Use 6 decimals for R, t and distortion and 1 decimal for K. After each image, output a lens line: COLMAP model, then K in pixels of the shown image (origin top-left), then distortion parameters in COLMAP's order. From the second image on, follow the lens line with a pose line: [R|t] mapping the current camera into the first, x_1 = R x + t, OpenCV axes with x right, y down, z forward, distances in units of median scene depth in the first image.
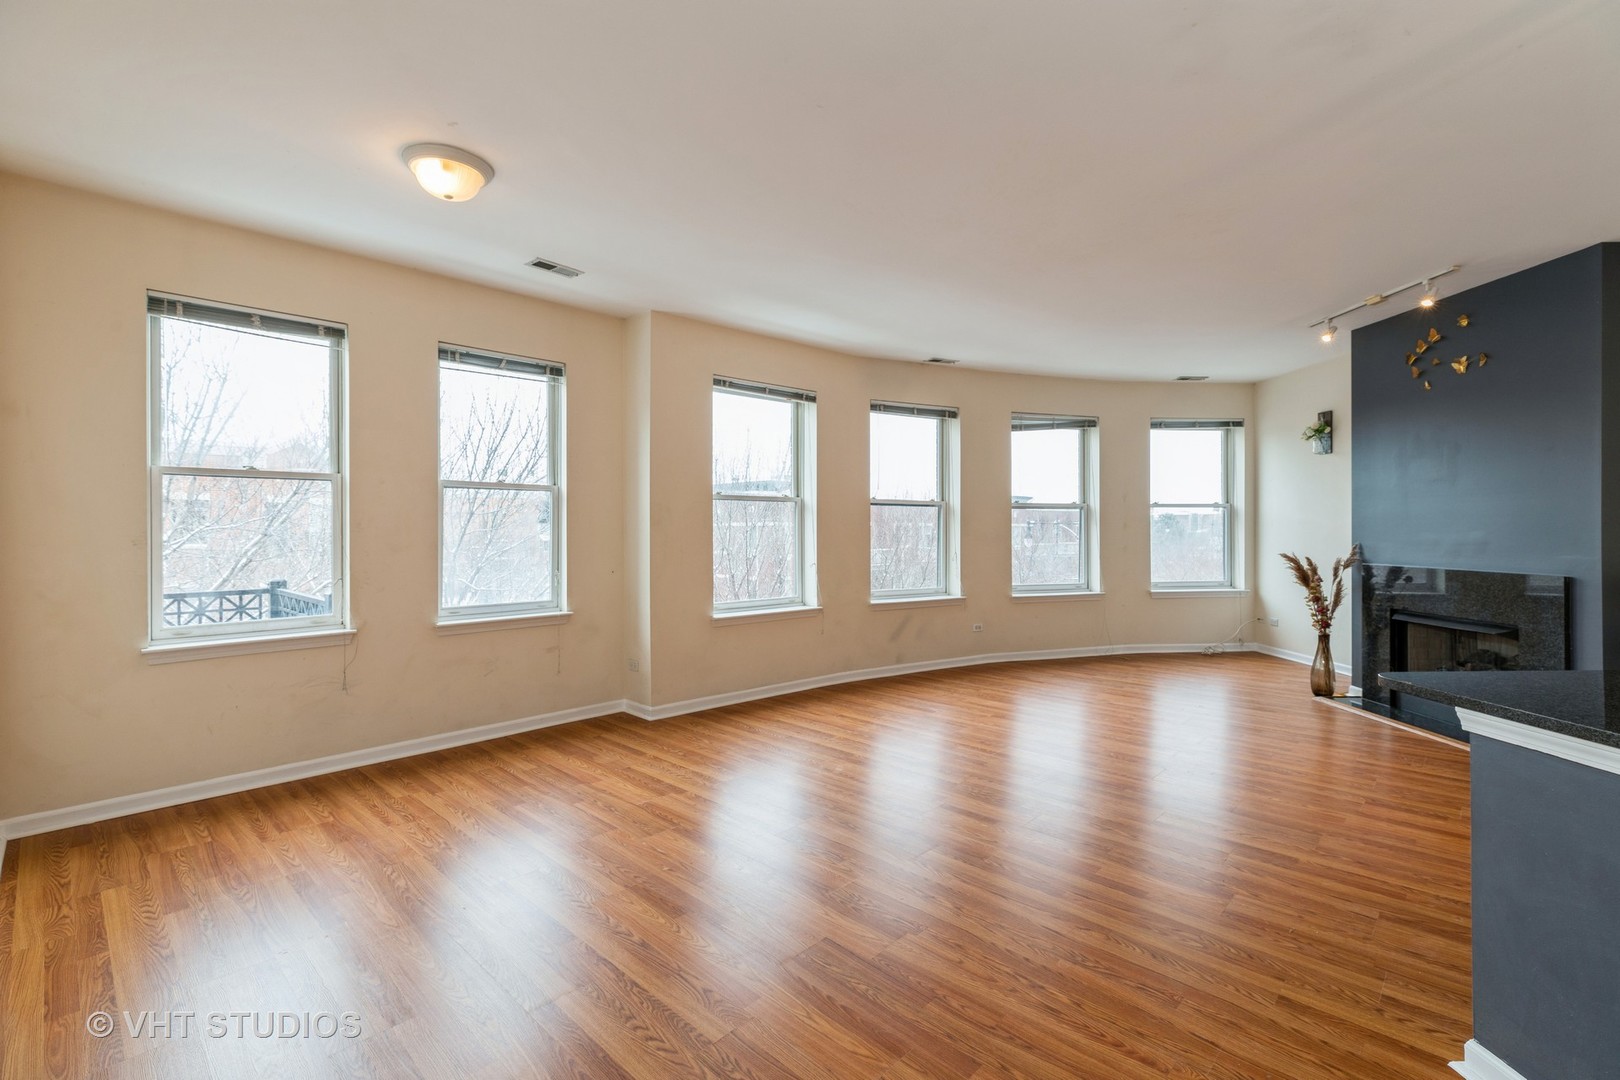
lens RADIAL K [[725.3, 0, 811.3], [0, 725.3, 527.9], [0, 0, 1]] dist [0.006745, 0.000655]
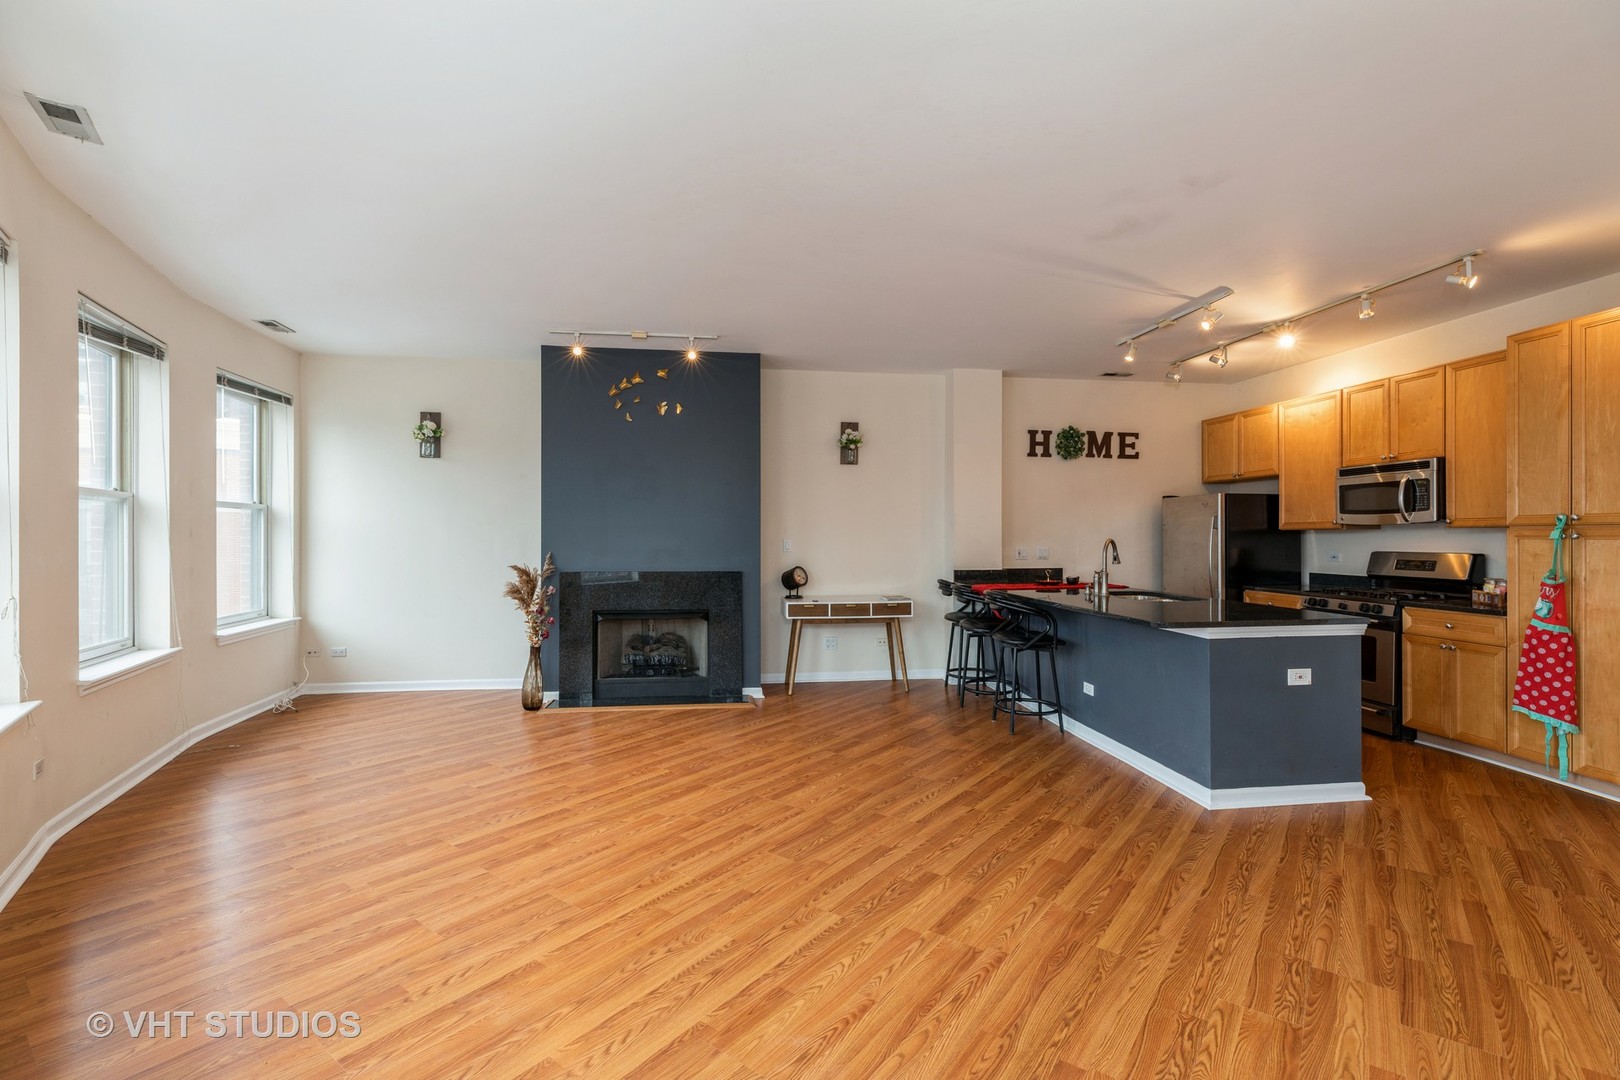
lens RADIAL K [[725.3, 0, 807.9], [0, 725.3, 533.8], [0, 0, 1]] dist [0.006745, 0.000655]
pose [[-0.108580, 0.007568, 0.994059, -0.345662], [-0.002031, 0.999967, -0.007835, 0.001608], [-0.994086, -0.002870, -0.108562, 0.816238]]
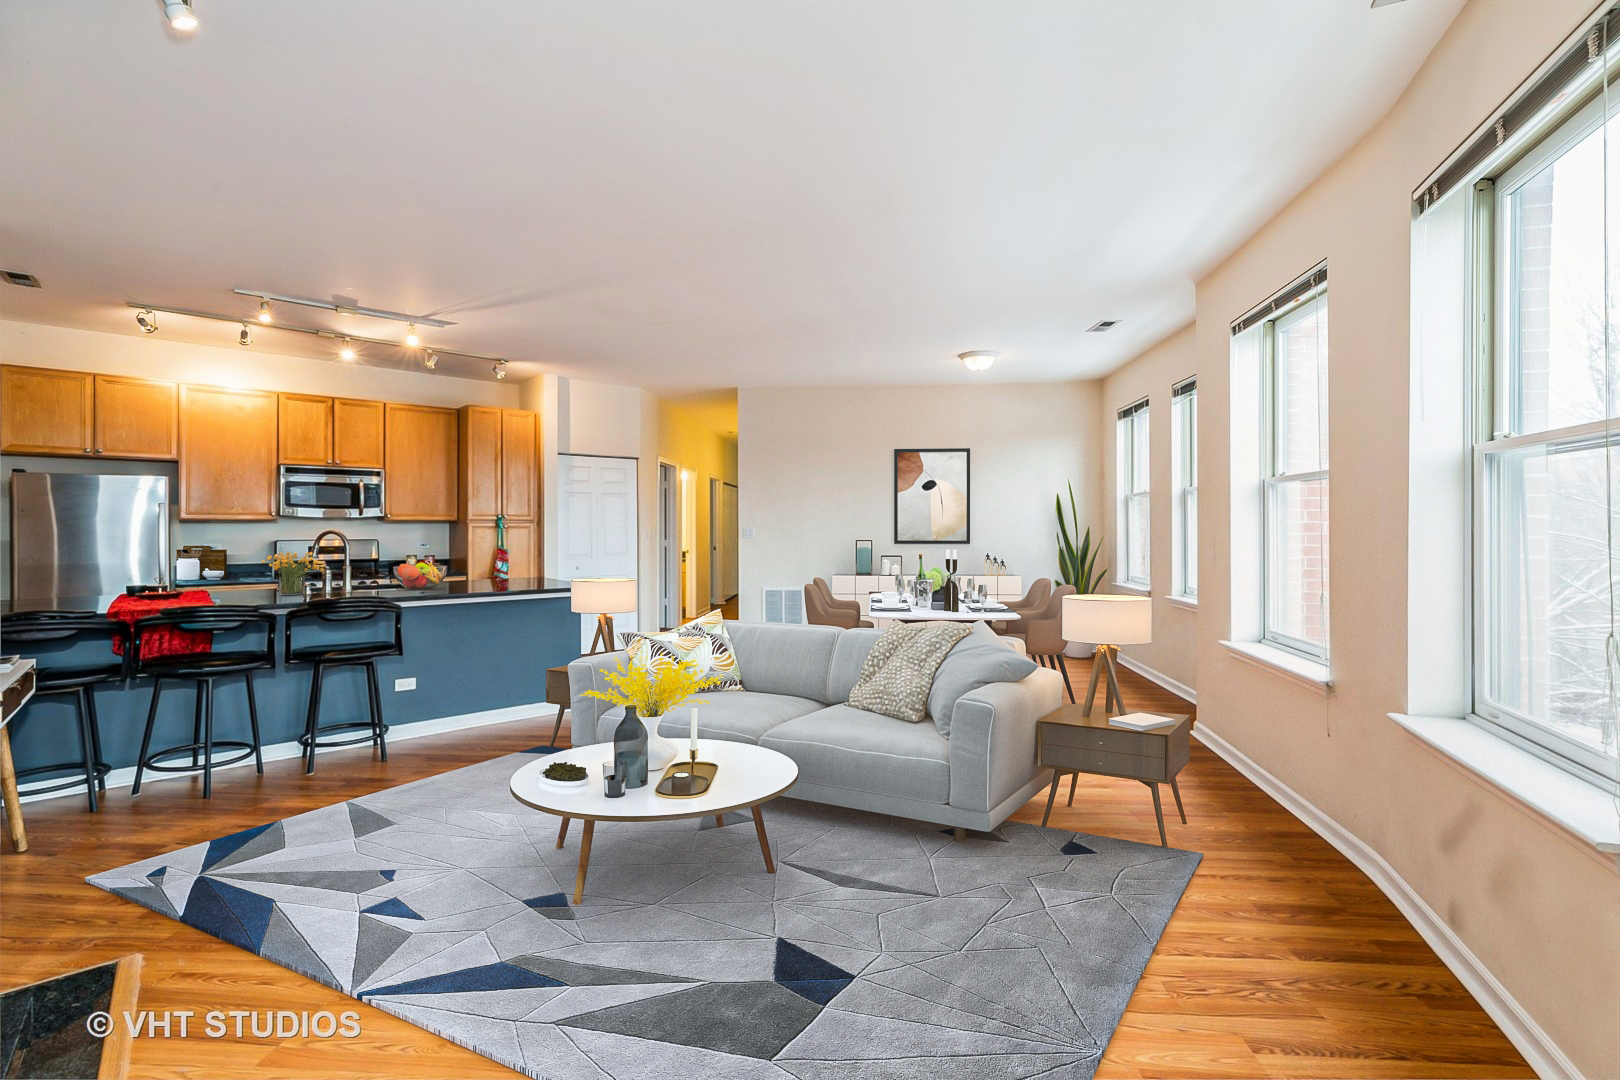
lens RADIAL K [[717.7, 0, 802.5], [0, 717.7, 522.8], [0, 0, 1]] dist [0.003501, 0.001198]
pose [[-0.780223, 0.001805, -0.625499, 0.713630], [0.006740, 0.999962, -0.005522, 0.000505], [0.625465, -0.008524, -0.780205, 1.357526]]
